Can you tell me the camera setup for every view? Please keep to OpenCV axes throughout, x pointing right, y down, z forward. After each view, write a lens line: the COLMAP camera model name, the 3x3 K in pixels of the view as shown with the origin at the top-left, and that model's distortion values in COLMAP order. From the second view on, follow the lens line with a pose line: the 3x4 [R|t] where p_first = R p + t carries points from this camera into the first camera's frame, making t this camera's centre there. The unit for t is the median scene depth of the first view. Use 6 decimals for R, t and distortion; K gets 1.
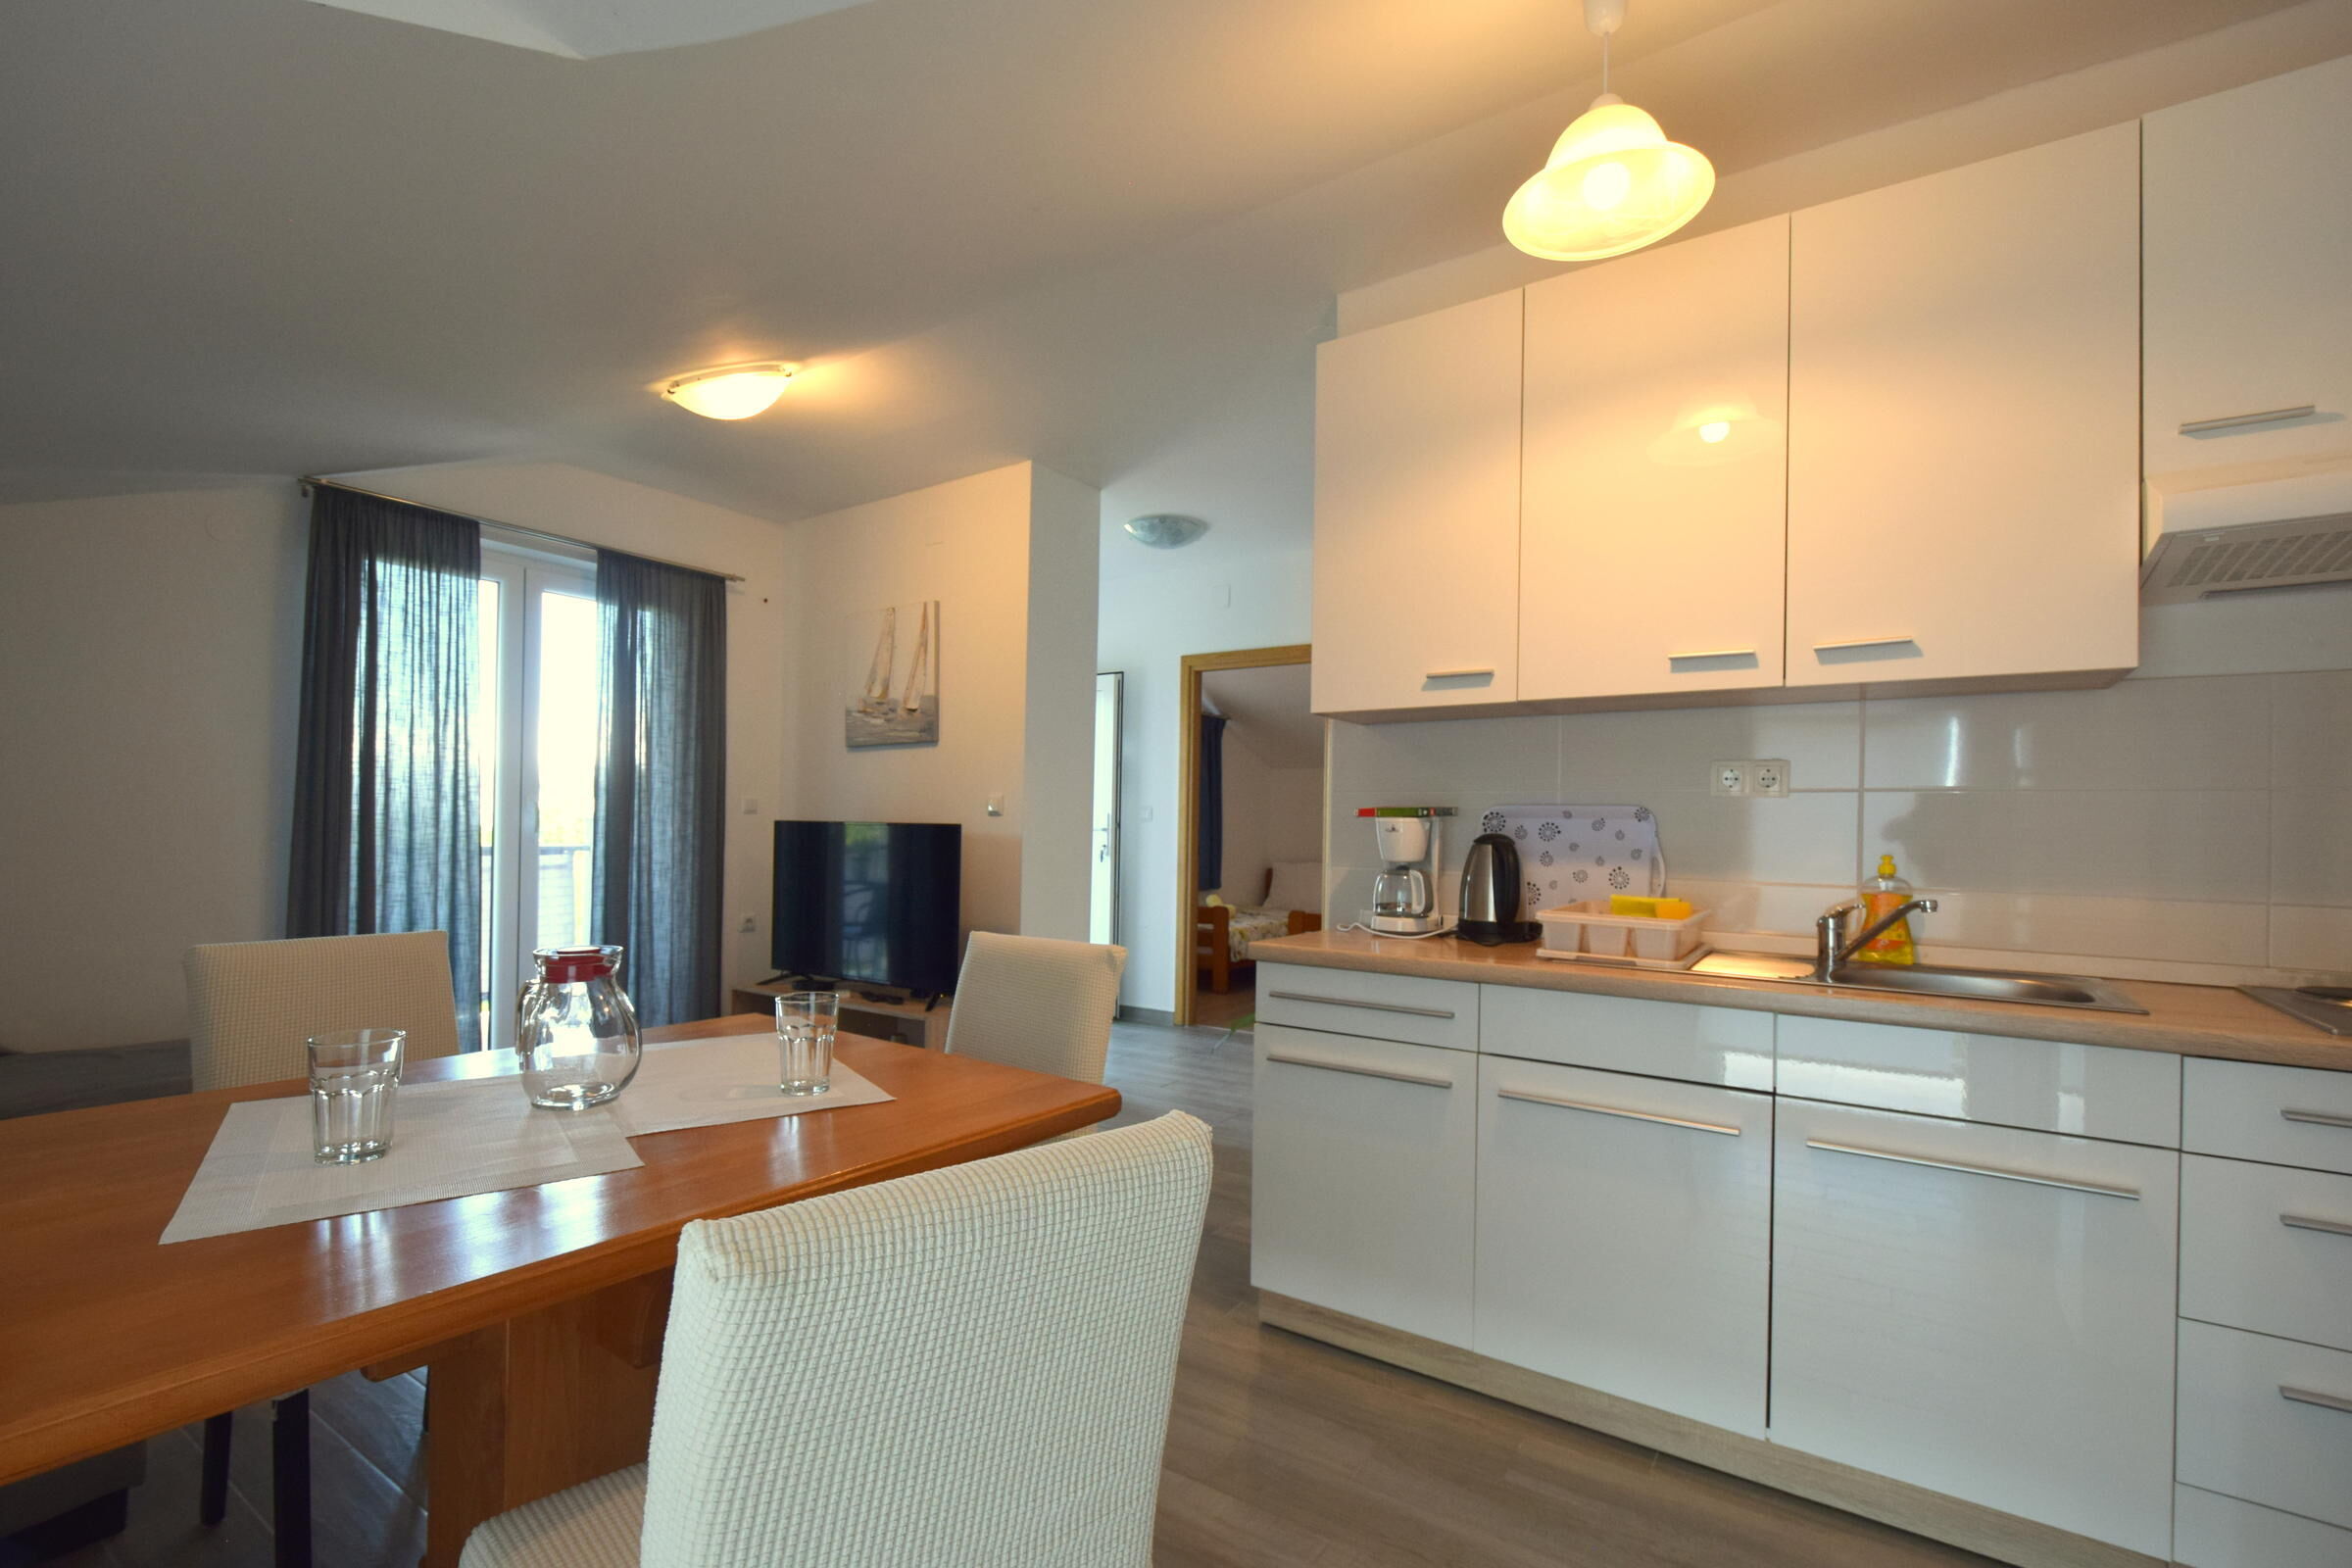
lens RADIAL K [[1022.2, 0, 1182.2], [0, 1022.2, 820.9], [0, 0, 1]] dist [0.001413, -0.003496]
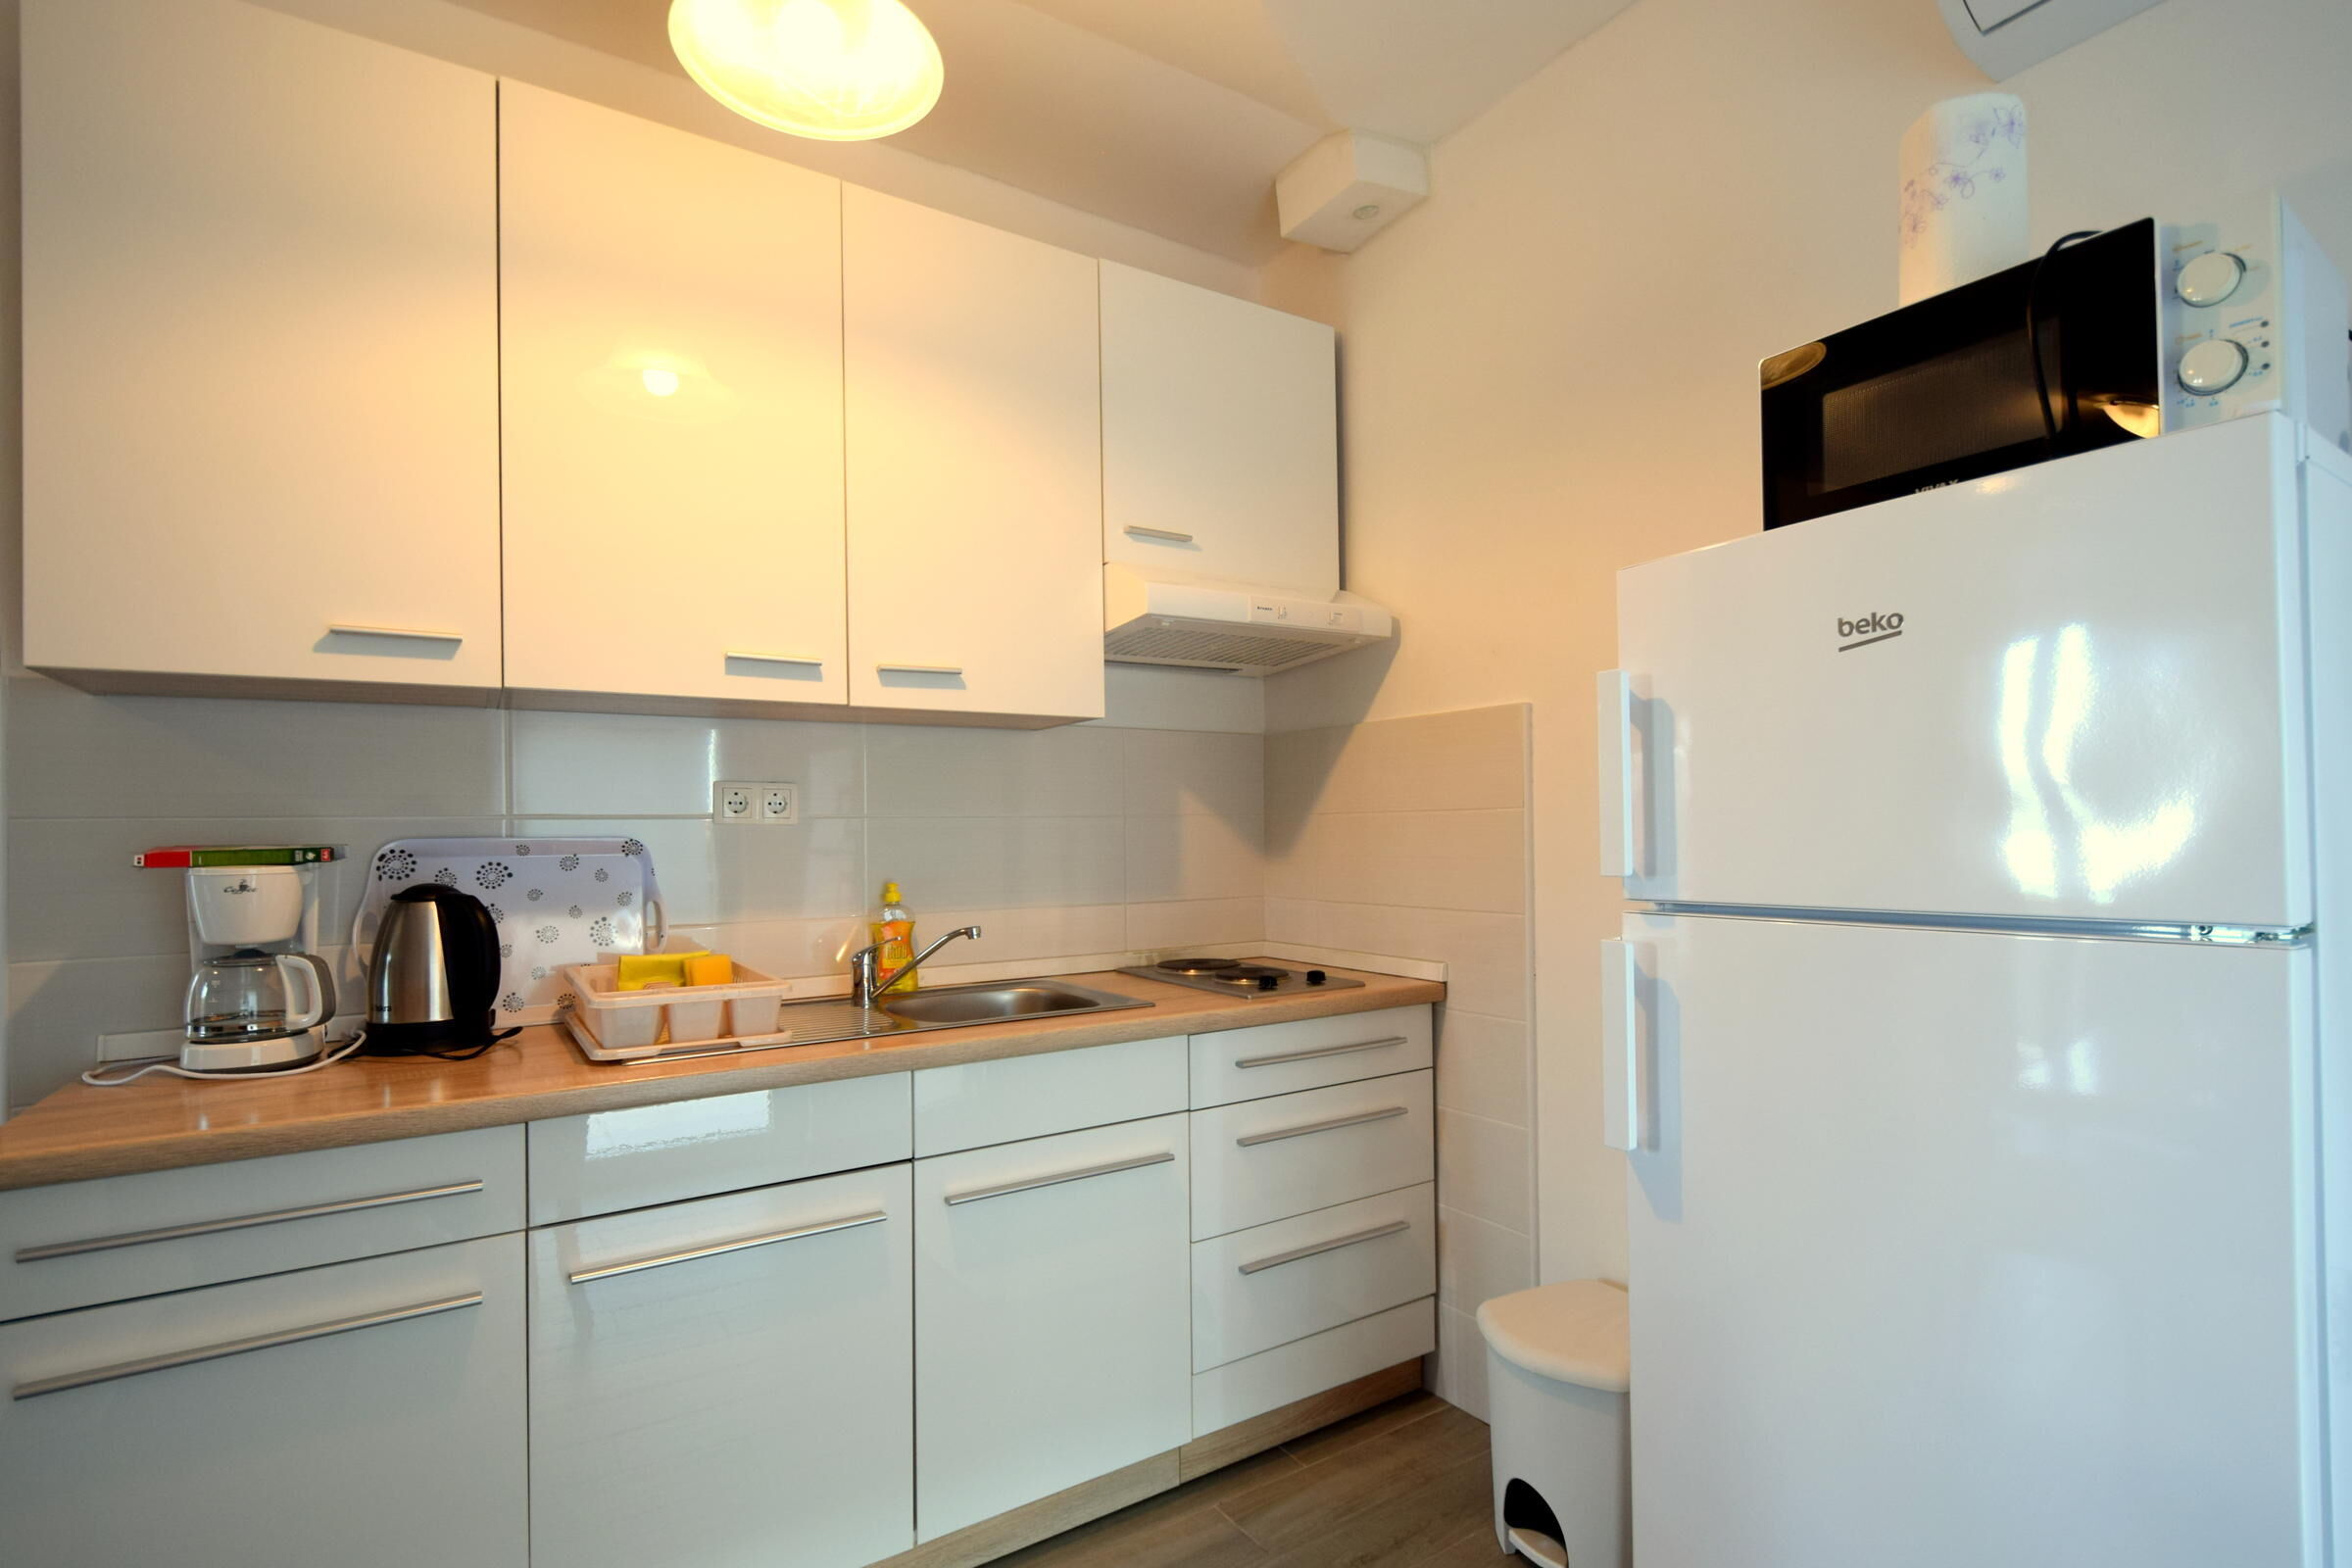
lens RADIAL K [[1083.2, 0, 1225.2], [0, 1083.2, 835.1], [0, 0, 1]] dist [-0.006071, -0.000606]
pose [[0.385816, -0.022897, 0.922292, -0.150985], [0.016349, 0.999705, 0.017980, -0.025791], [-0.922431, 0.008141, 0.386076, 0.295703]]
